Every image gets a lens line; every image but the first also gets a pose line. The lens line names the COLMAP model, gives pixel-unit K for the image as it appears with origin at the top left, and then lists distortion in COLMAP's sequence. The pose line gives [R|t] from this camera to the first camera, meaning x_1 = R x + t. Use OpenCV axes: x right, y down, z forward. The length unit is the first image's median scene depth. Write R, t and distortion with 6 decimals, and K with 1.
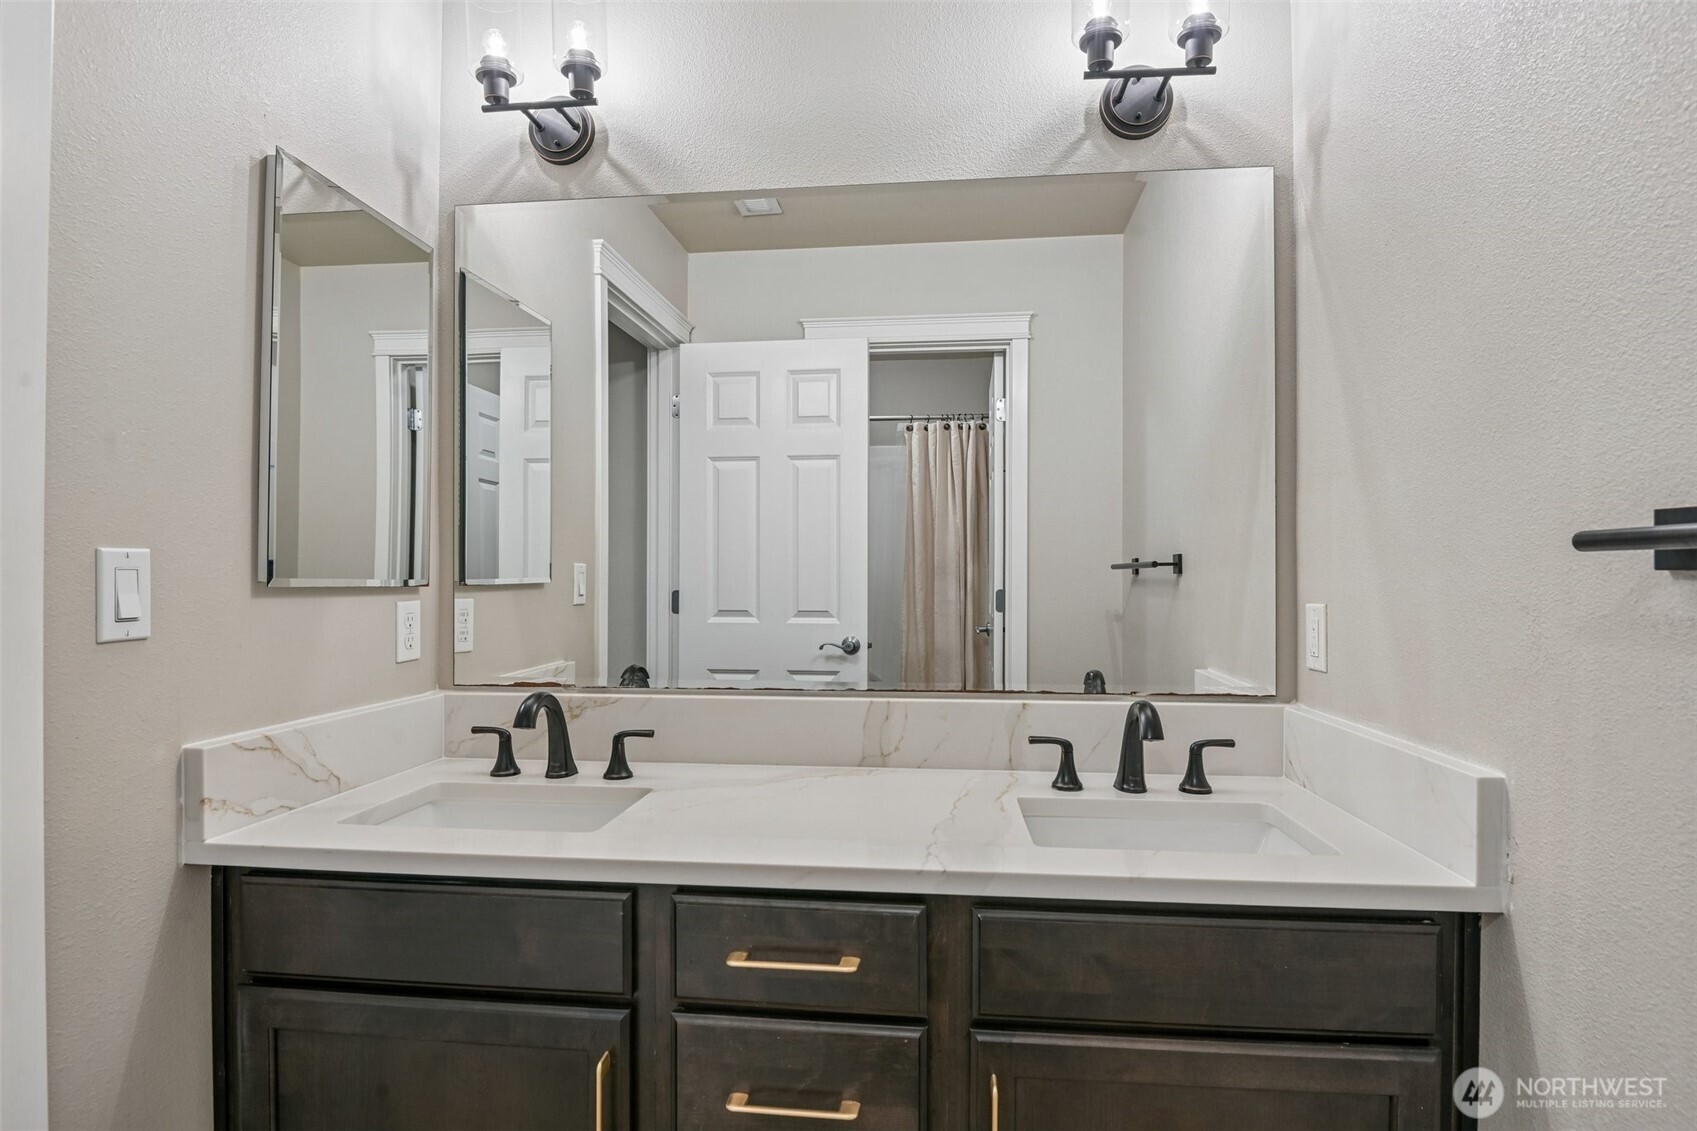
lens RADIAL K [[901.5, 0, 851.4], [0, 901.5, 589.2], [0, 0, 1]] dist [-0.002436, -0.000248]
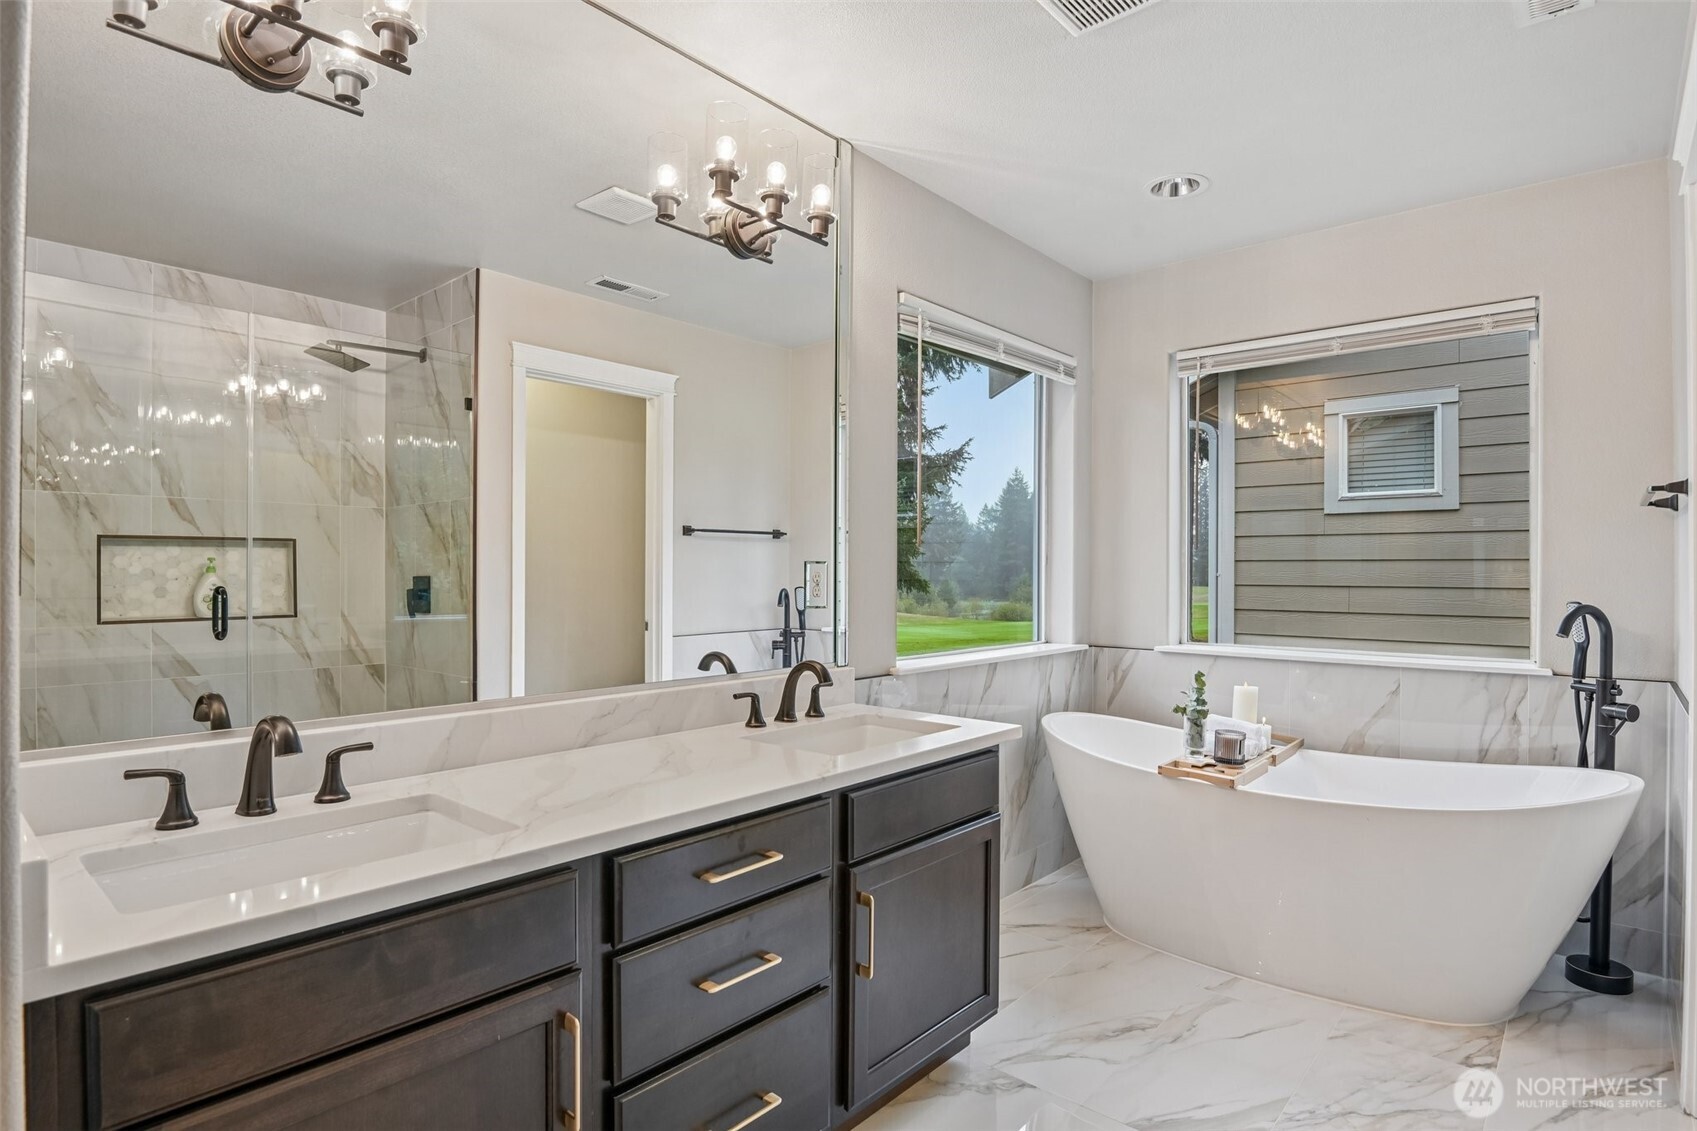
lens RADIAL K [[918.5, 0, 848.5], [0, 918.5, 565.5], [0, 0, 1]] dist [-0.018701, 0.000212]
pose [[0.587914, 0.003072, 0.808917, -0.131060], [0.013229, 0.999823, -0.013411, -0.000837], [-0.808815, 0.018586, 0.587769, 0.010608]]
